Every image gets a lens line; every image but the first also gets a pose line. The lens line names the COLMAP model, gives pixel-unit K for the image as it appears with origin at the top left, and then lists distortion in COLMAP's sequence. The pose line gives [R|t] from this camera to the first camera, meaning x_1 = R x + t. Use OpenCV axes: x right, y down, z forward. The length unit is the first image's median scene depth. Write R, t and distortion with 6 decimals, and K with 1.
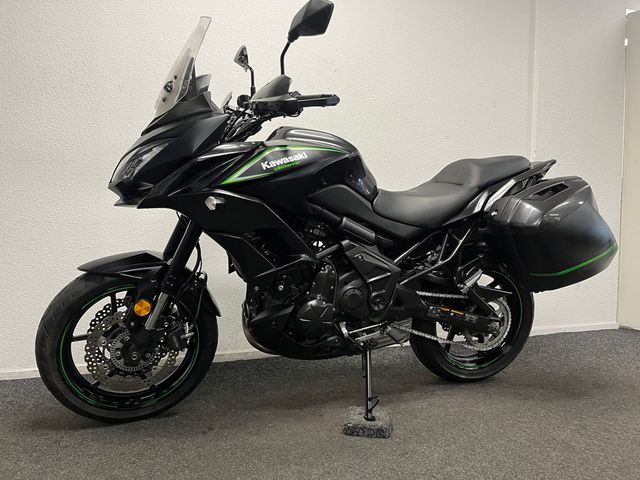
lens RADIAL K [[486.8, 0, 324.6], [0, 486.8, 240.6], [0, 0, 1]] dist [0.046511, -0.045156]
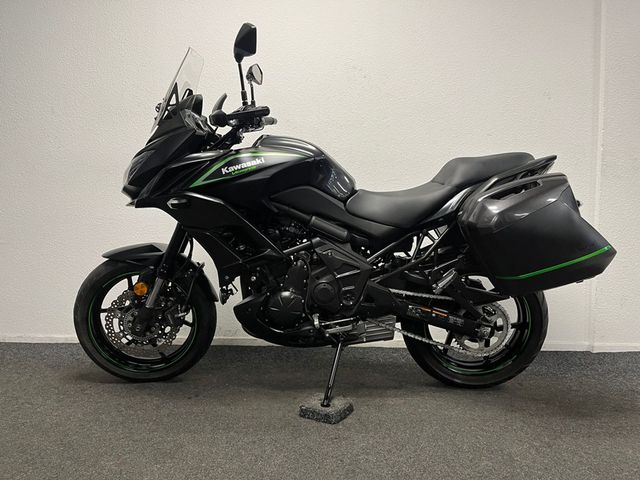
lens RADIAL K [[486.8, 0, 319.9], [0, 486.8, 241.1], [0, 0, 1]] dist [0.046511, -0.045156]
pose [[0.944023, 0.020121, -0.329264, 0.406607], [-0.022057, 0.999754, -0.002143, 0.009116], [0.329140, 0.009285, 0.944235, -0.012287]]
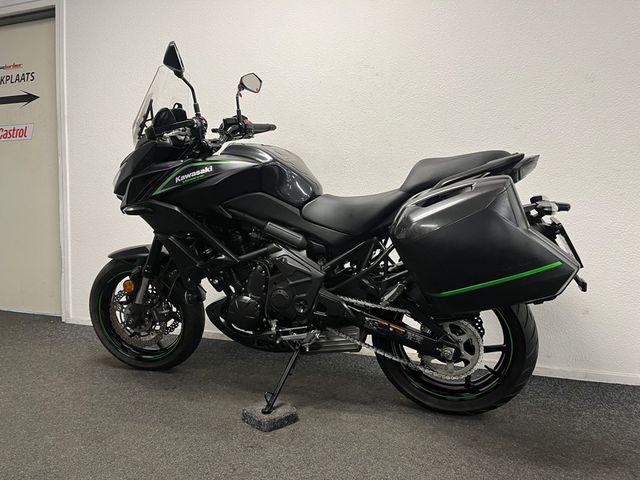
lens RADIAL K [[486.8, 0, 315.7], [0, 486.8, 235.8], [0, 0, 1]] dist [0.046511, -0.045156]
pose [[0.793425, 0.031630, -0.607845, 0.778326], [-0.038106, 0.999271, 0.002257, -0.023878], [0.607474, 0.021372, 0.794052, 0.202304]]
